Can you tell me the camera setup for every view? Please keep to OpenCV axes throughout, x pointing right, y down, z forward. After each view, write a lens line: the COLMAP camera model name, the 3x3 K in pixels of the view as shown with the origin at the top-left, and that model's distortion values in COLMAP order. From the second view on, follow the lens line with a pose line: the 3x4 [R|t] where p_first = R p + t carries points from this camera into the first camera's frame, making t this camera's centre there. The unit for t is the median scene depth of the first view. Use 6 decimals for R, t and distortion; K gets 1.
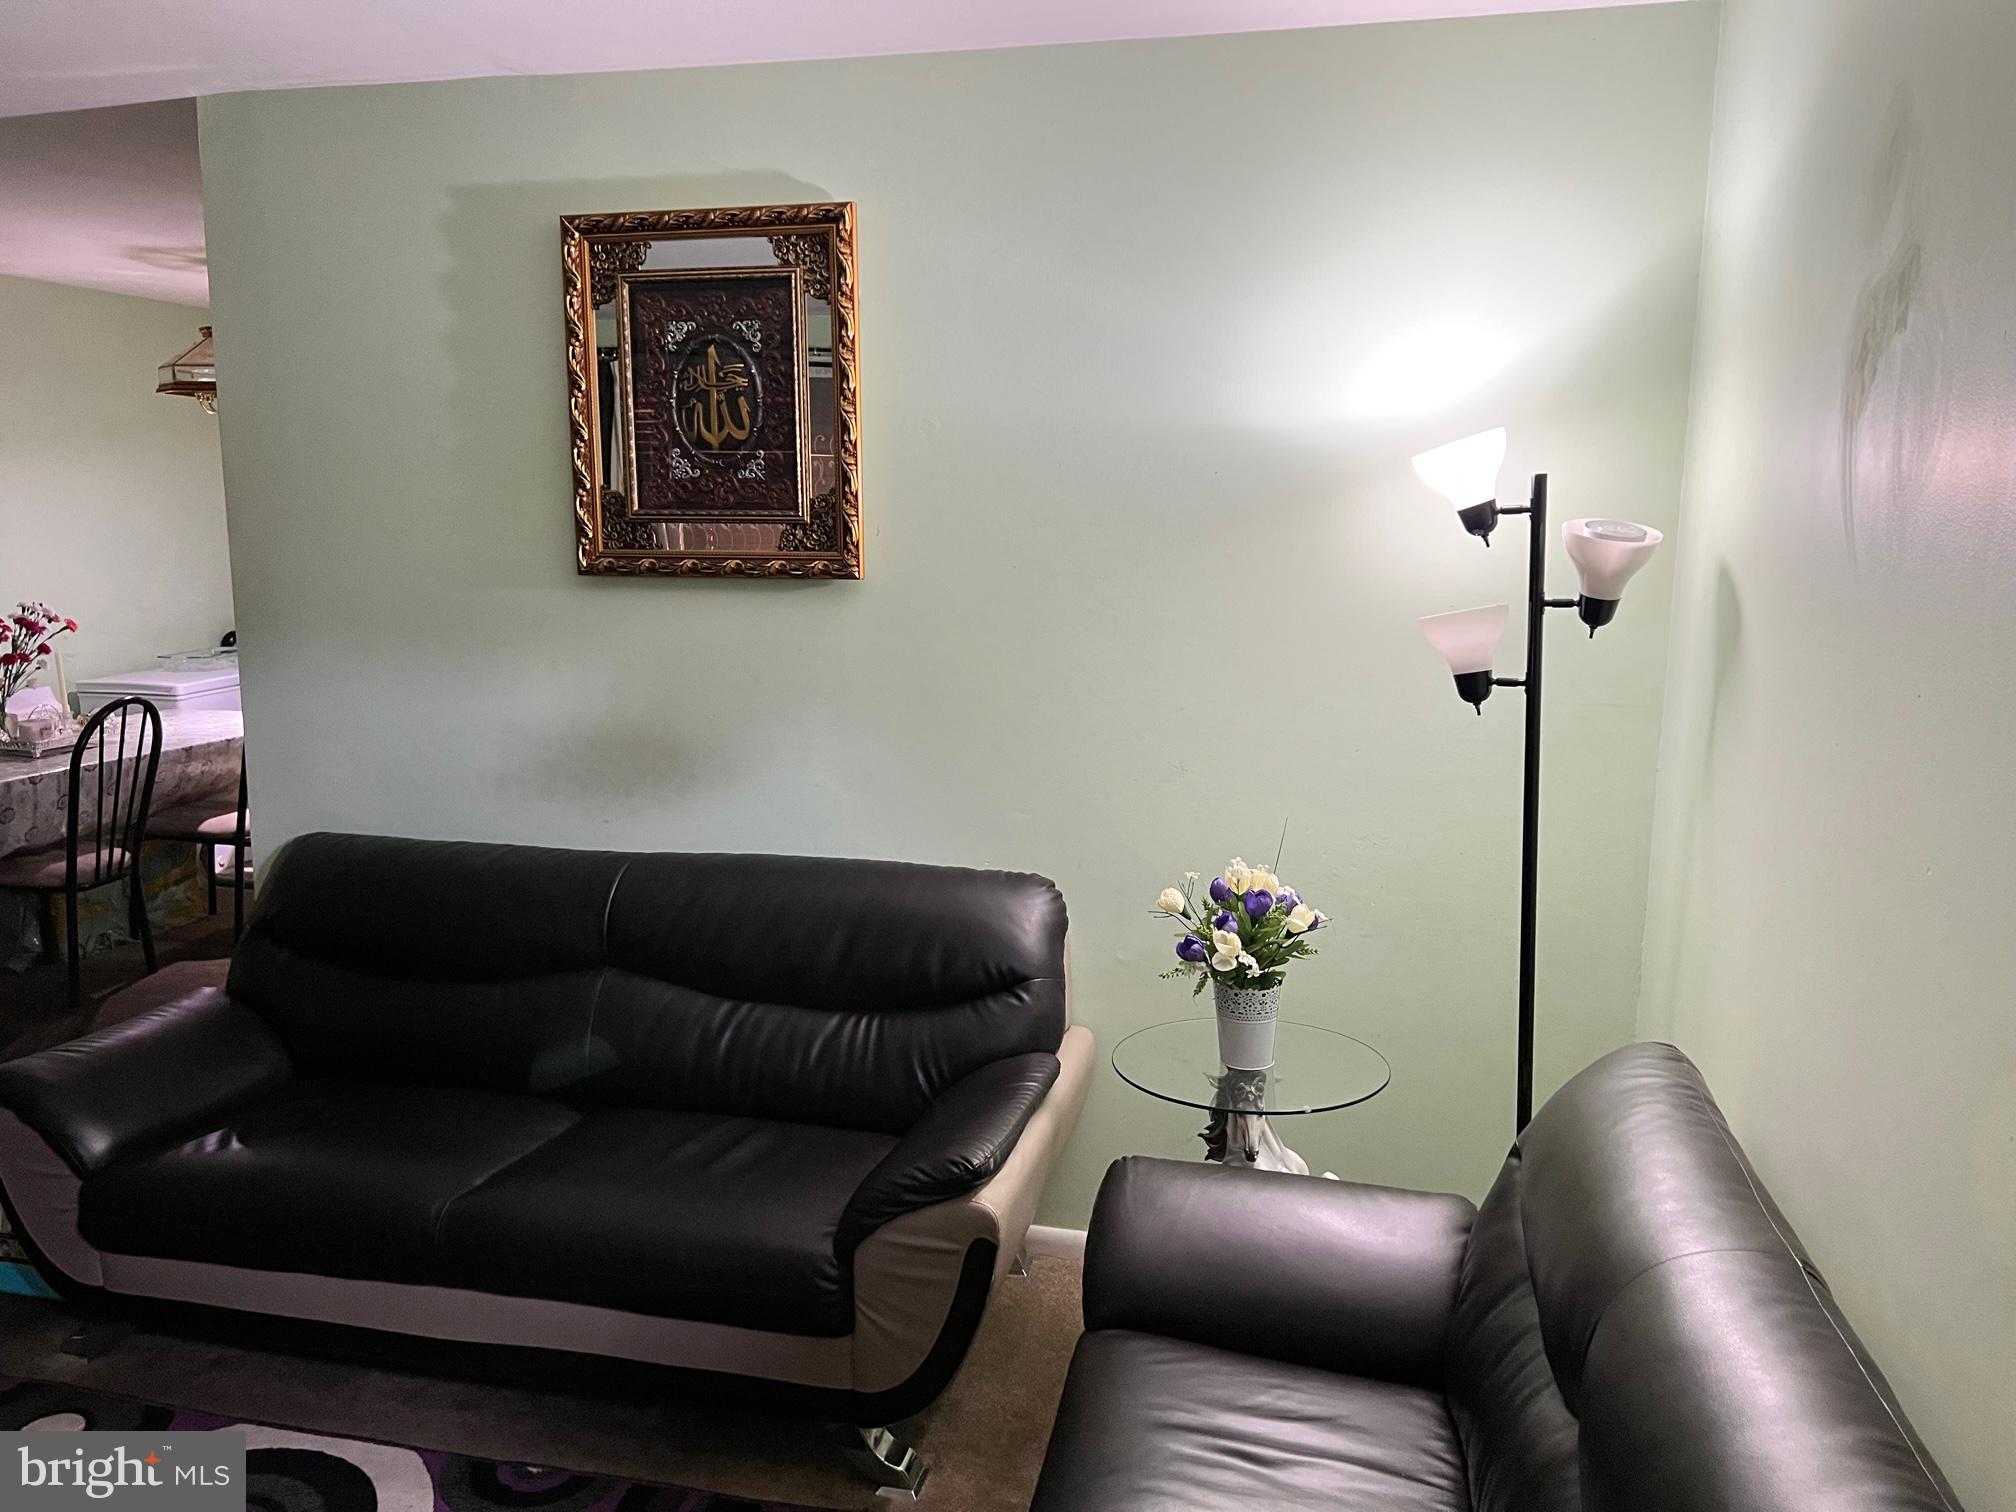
lens RADIAL K [[1509.9, 0, 1038.1], [0, 1509.9, 751.3], [0, 0, 1]] dist [0.060505, -0.073526]
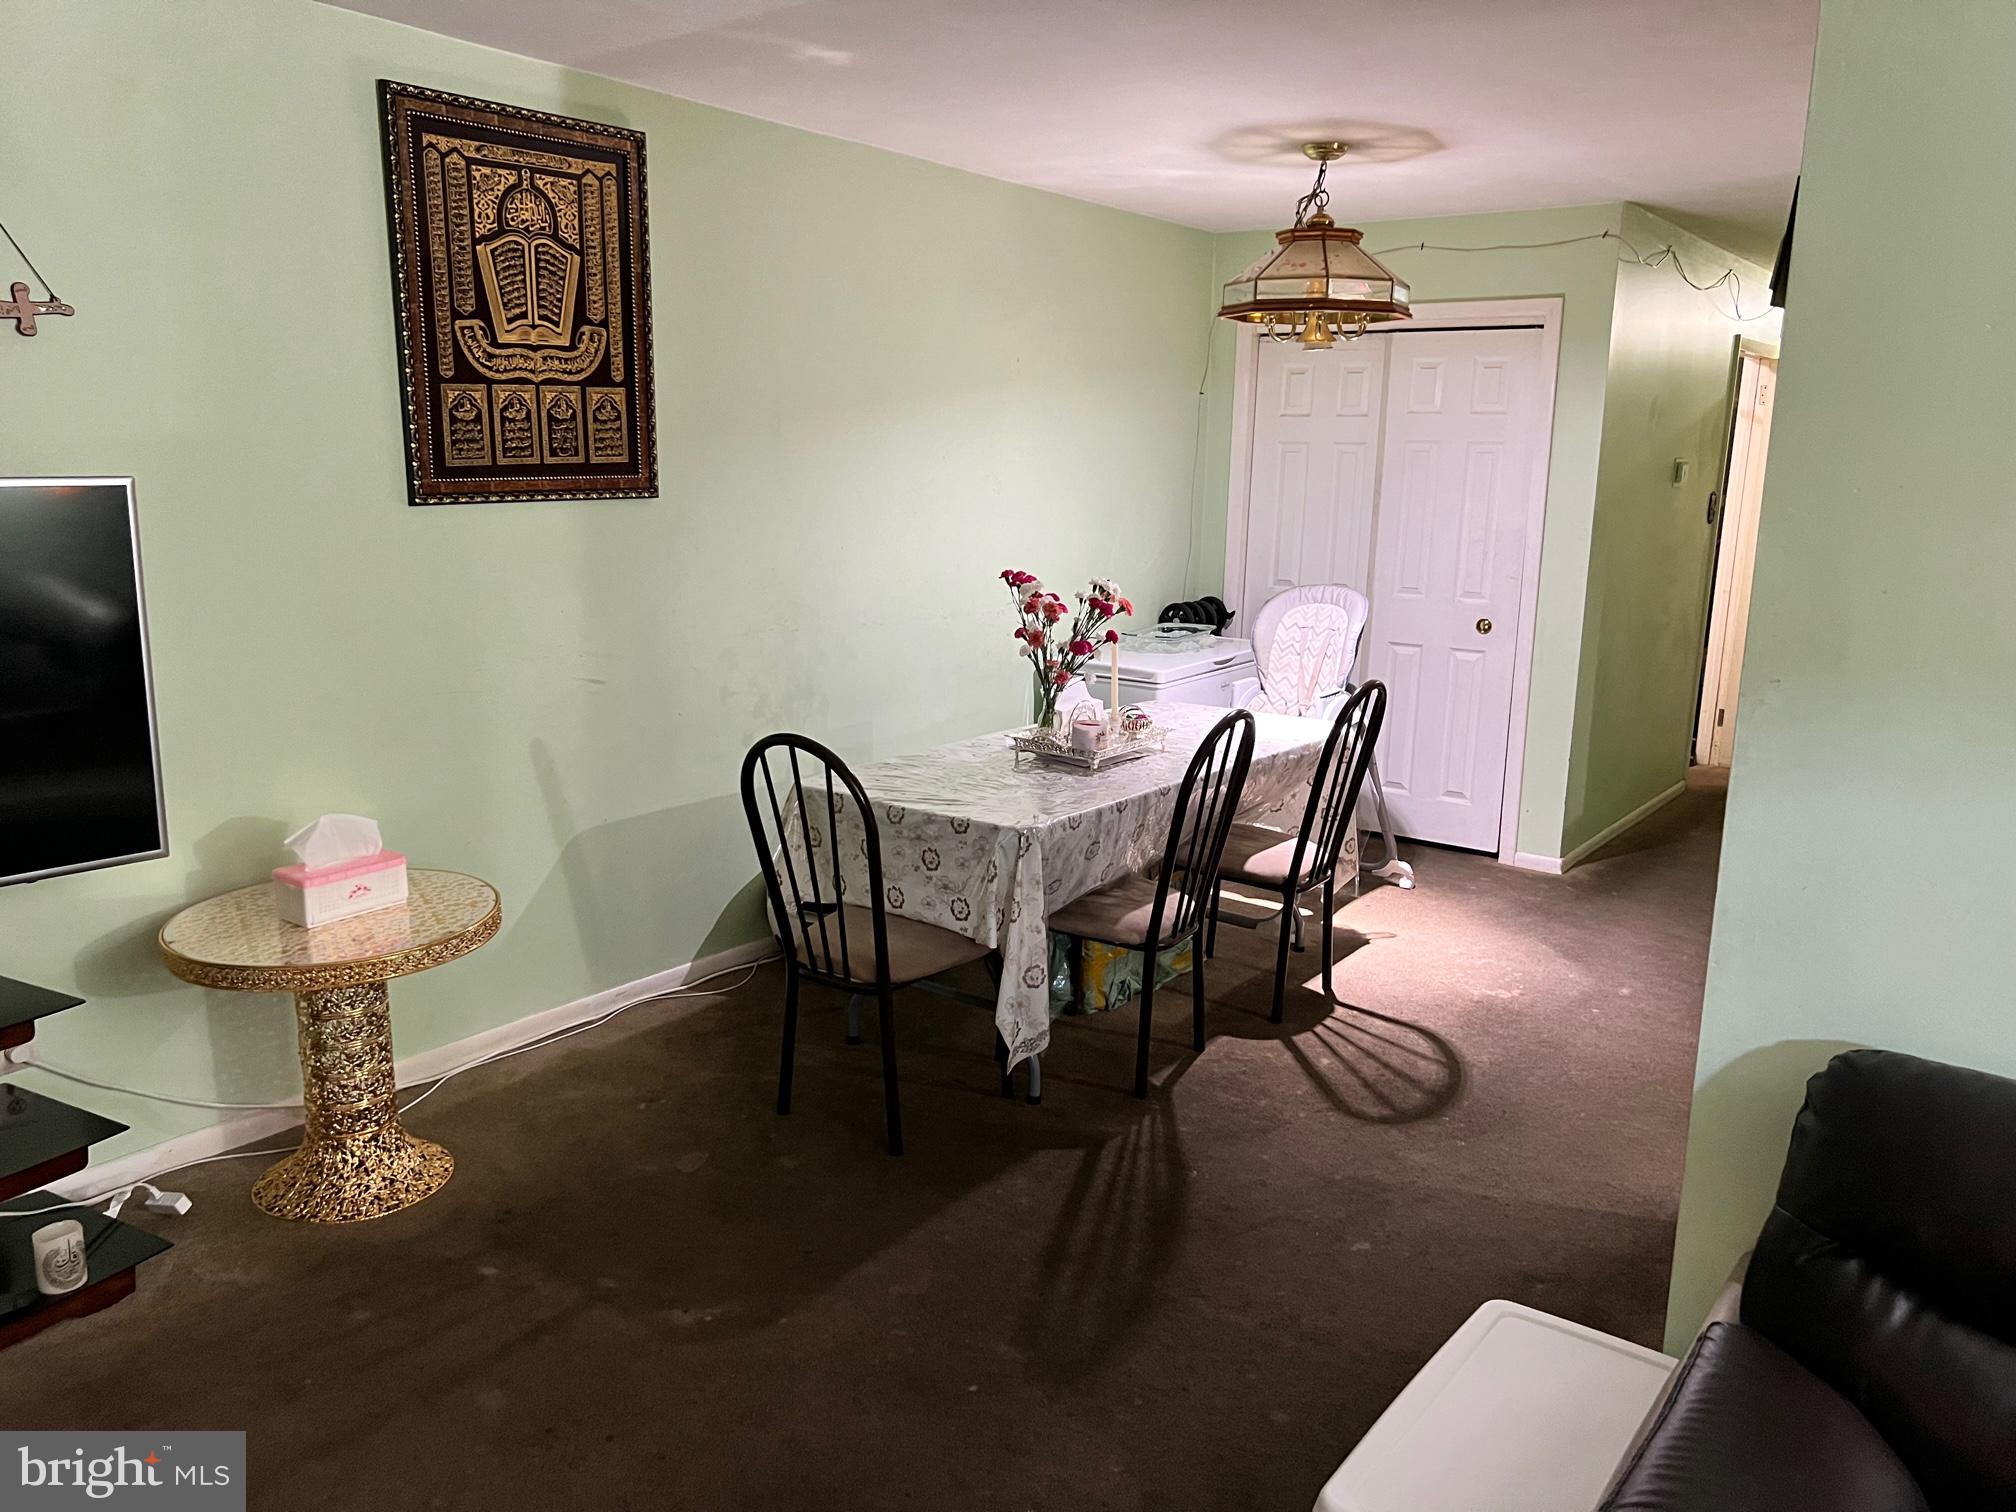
lens RADIAL K [[1509.9, 0, 1015.5], [0, 1509.9, 735.2], [0, 0, 1]] dist [0.060505, -0.073526]
pose [[0.914329, 0.083956, -0.396174, -0.630455], [-0.075370, 0.996461, 0.037220, -0.067995], [0.397896, -0.004172, 0.917421, 0.411810]]
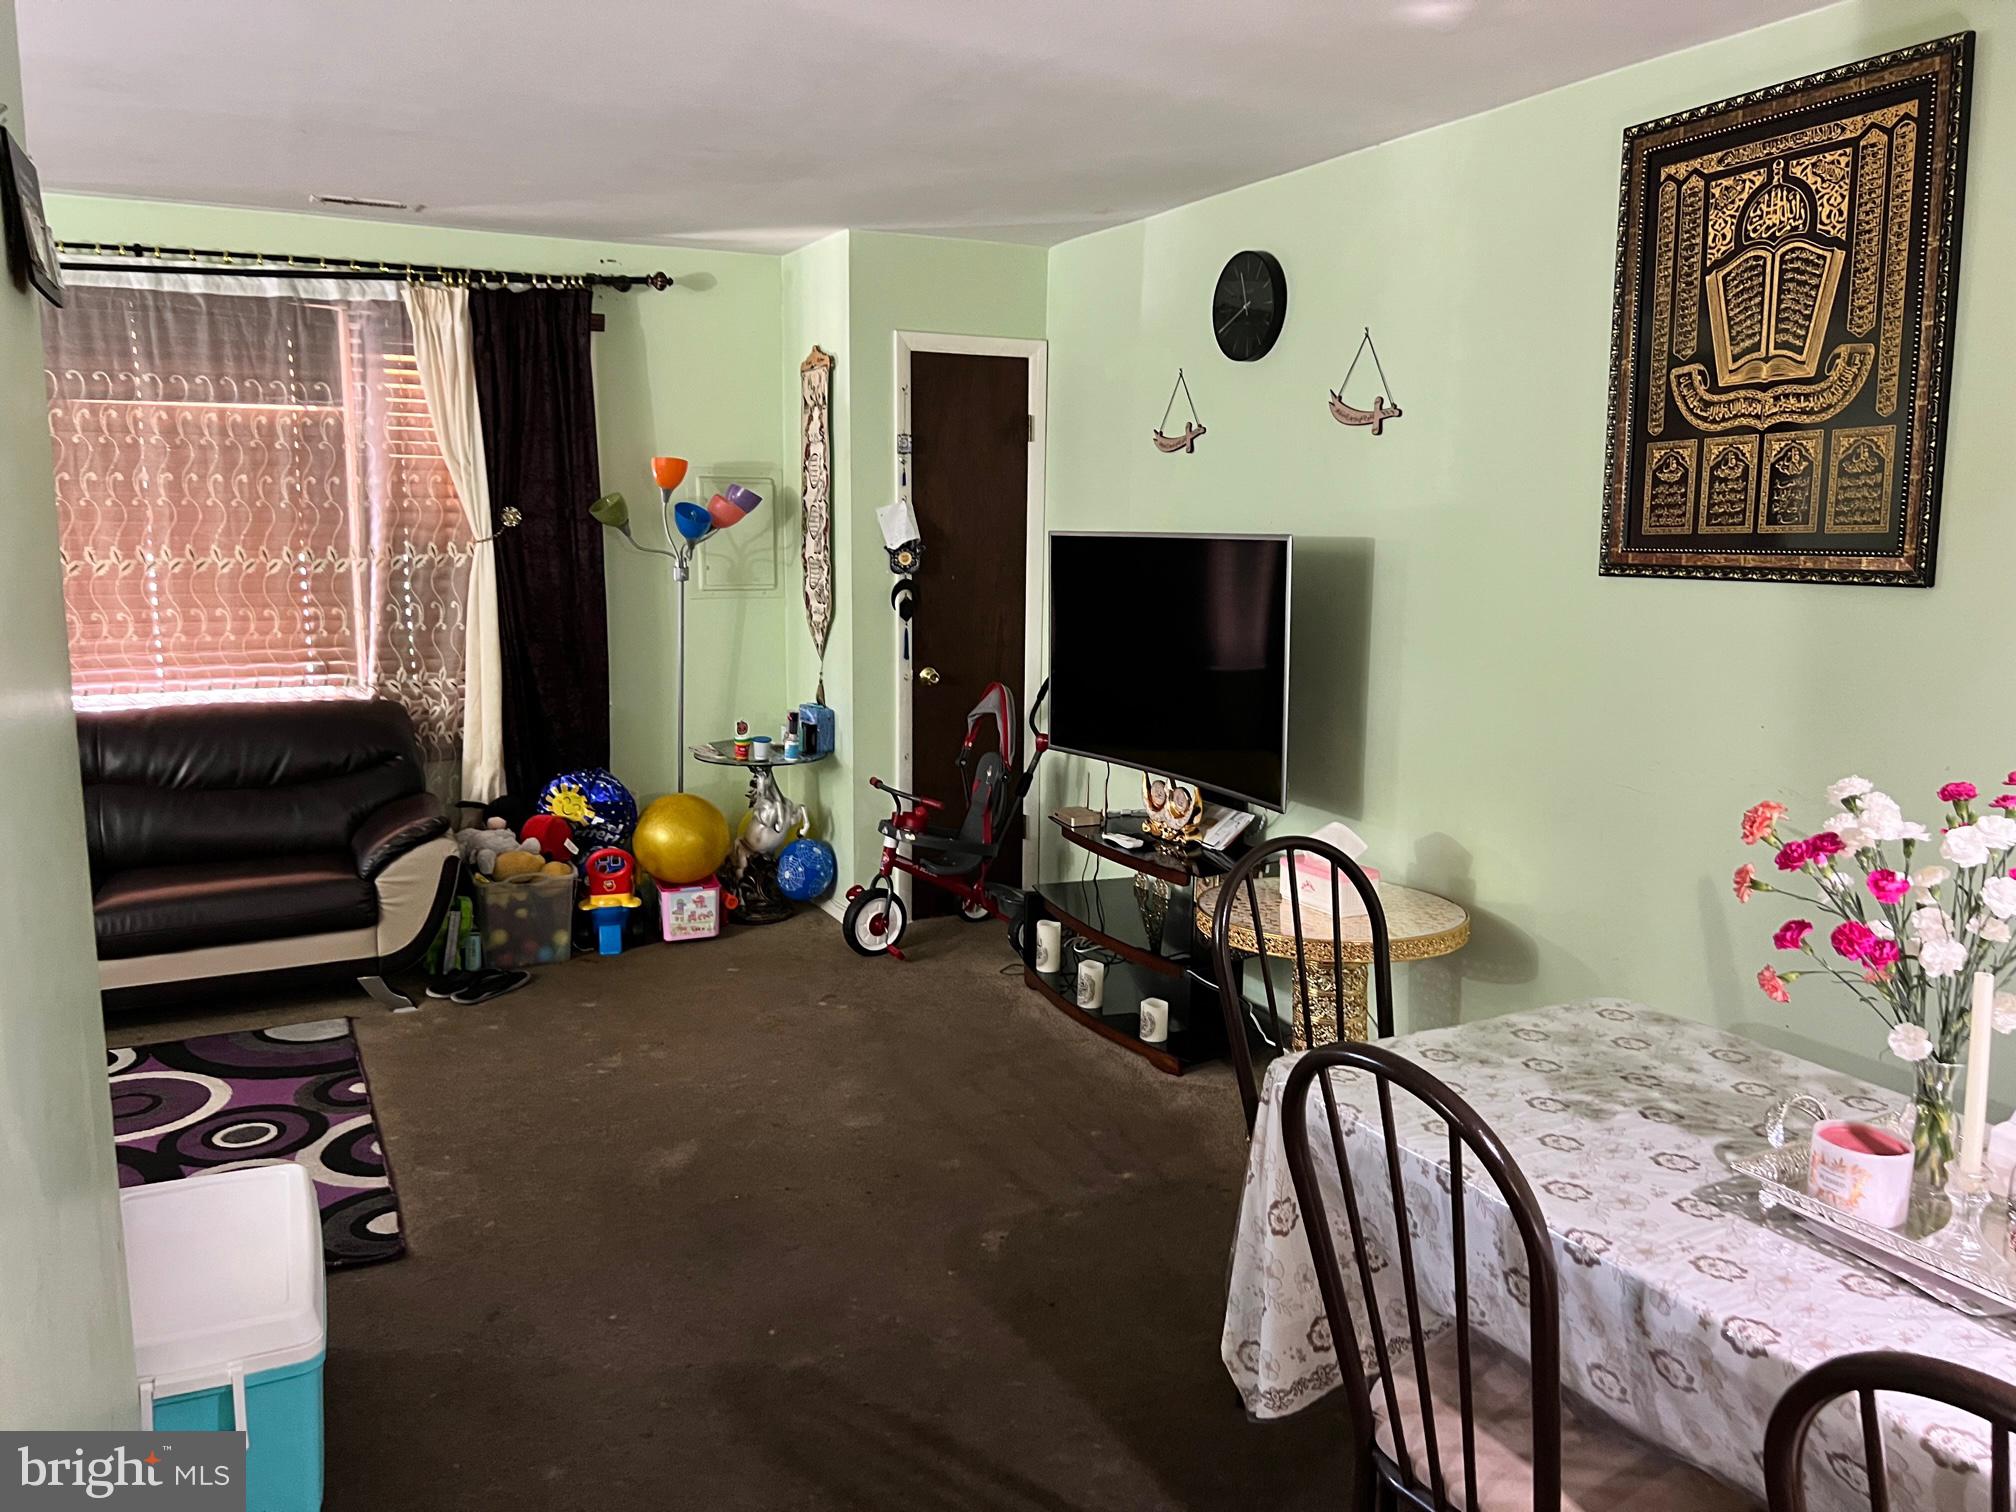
lens RADIAL K [[1509.9, 0, 1005.4], [0, 1509.9, 736.9], [0, 0, 1]] dist [0.060505, -0.073526]
pose [[-0.777429, 0.076675, -0.624280, -0.508425], [-0.118046, 0.957117, 0.264560, -0.294281], [0.617794, 0.279370, -0.735039, 1.879445]]
